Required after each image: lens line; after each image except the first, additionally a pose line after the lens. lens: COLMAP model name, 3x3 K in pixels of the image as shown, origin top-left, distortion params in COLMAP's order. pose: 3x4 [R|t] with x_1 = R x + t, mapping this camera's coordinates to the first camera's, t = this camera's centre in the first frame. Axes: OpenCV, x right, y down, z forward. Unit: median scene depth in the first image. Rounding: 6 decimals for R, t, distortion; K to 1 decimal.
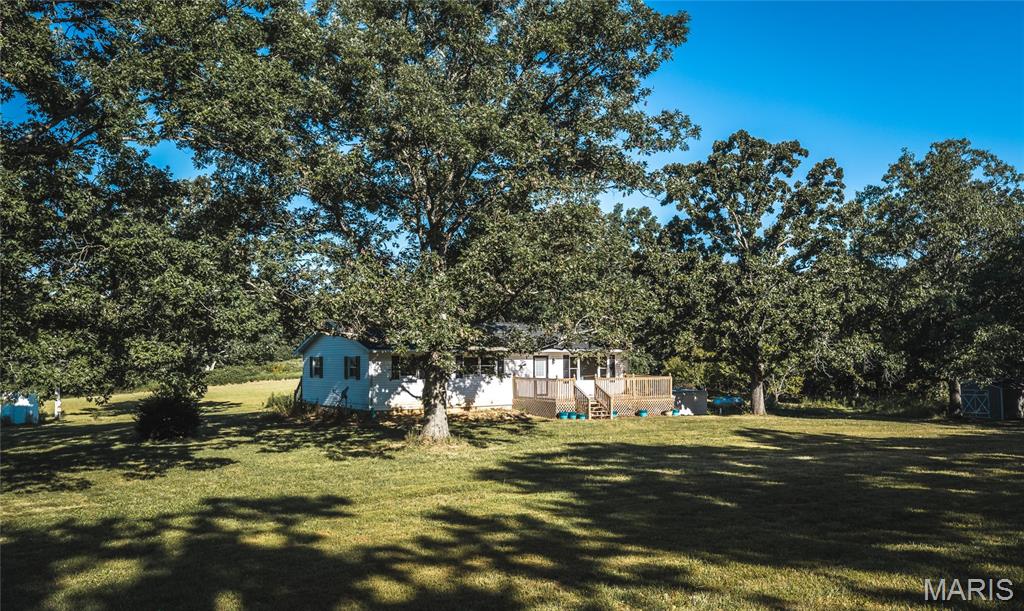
lens RADIAL K [[842.9, 0, 511.5], [0, 842.9, 304.9], [0, 0, 1]] dist [0.000266, -0.000196]
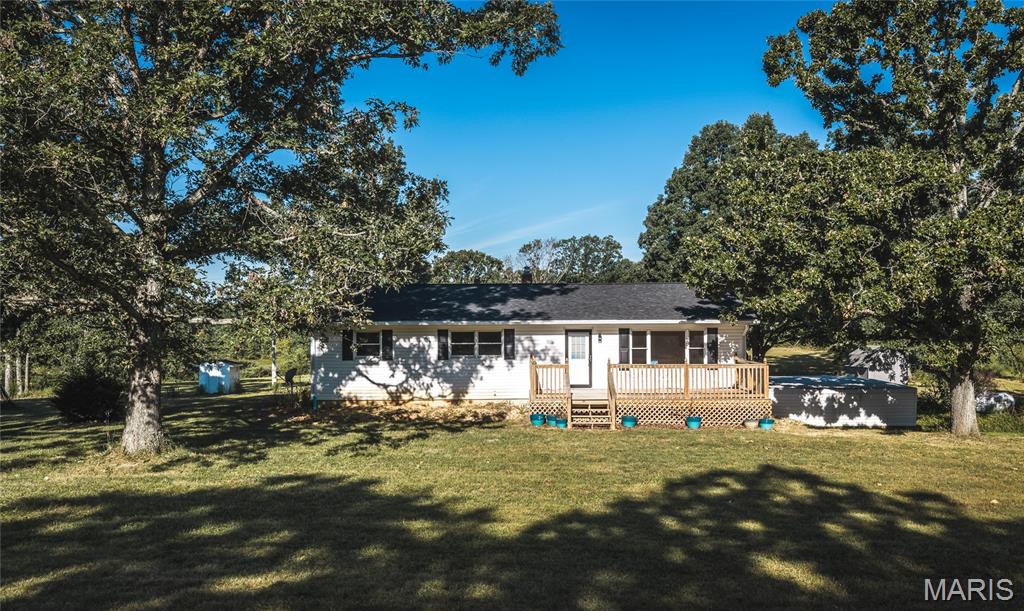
lens RADIAL K [[842.9, 0, 512.2], [0, 842.9, 307.1], [0, 0, 1]] dist [0.000266, -0.000196]
pose [[0.839484, -0.013367, -0.543220, 0.386032], [0.033594, 0.999062, 0.027333, 0.022285], [0.542345, -0.041195, 0.839145, 0.414705]]
